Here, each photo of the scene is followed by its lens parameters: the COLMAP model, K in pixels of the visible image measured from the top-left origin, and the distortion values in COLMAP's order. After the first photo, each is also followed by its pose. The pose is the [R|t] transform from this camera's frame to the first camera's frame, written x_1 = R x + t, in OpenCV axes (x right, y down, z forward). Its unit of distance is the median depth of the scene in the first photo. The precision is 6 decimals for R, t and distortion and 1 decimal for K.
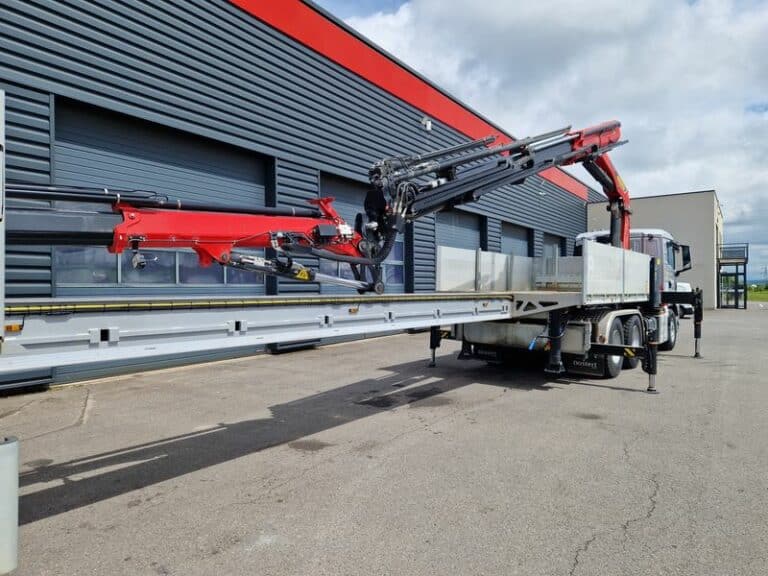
lens RADIAL K [[511.9, 0, 384.0], [0, 511.9, 288.0], [0, 0, 1]] dist [0.071527, -0.055881]
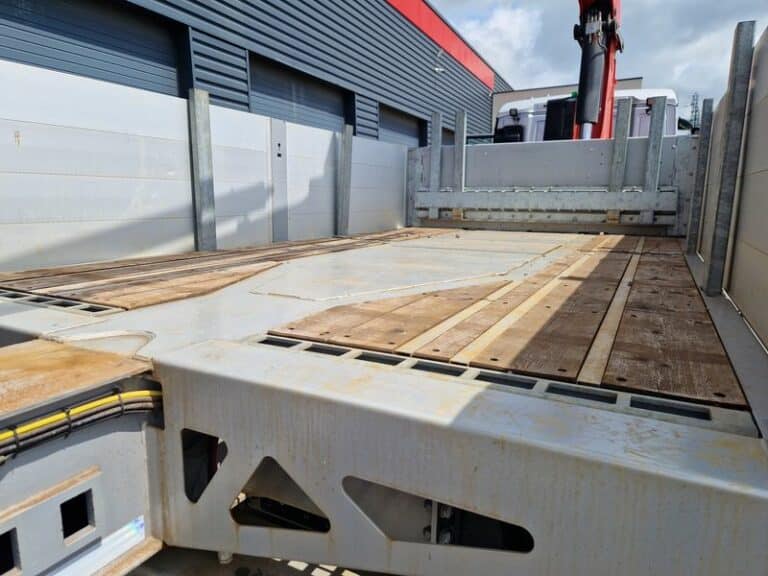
lens RADIAL K [[509.3, 0, 379.9], [0, 509.3, 283.3], [0, 0, 1]] dist [0.071254, -0.059138]
pose [[0.983497, -0.038425, 0.176794, 0.351413], [0.009119, 0.986472, 0.163674, -0.034173], [-0.180692, -0.159361, 0.970543, 1.091766]]
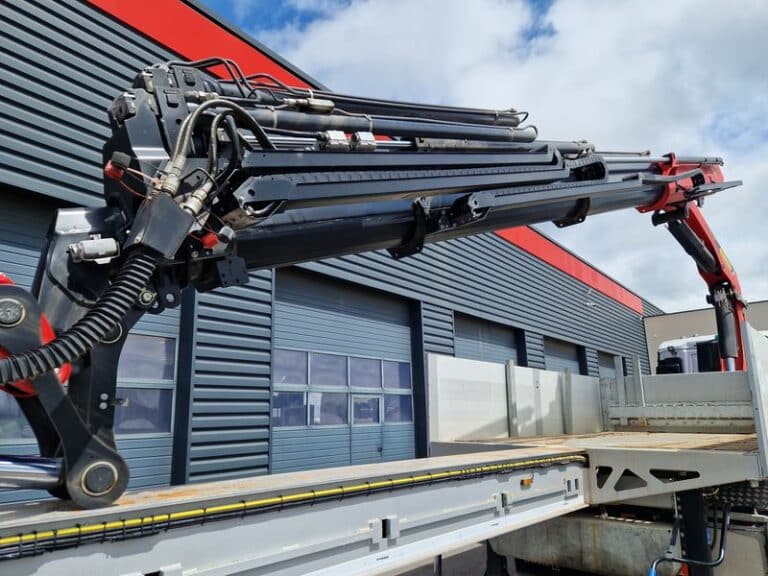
lens RADIAL K [[525.6, 0, 382.7], [0, 525.6, 304.8], [0, 0, 1]] dist [0.008359, 0.000939]
pose [[0.997055, -0.035215, -0.068132, 0.131593], [0.019605, 0.975865, -0.217493, -0.020719], [0.074146, 0.215517, 0.973681, 0.622060]]
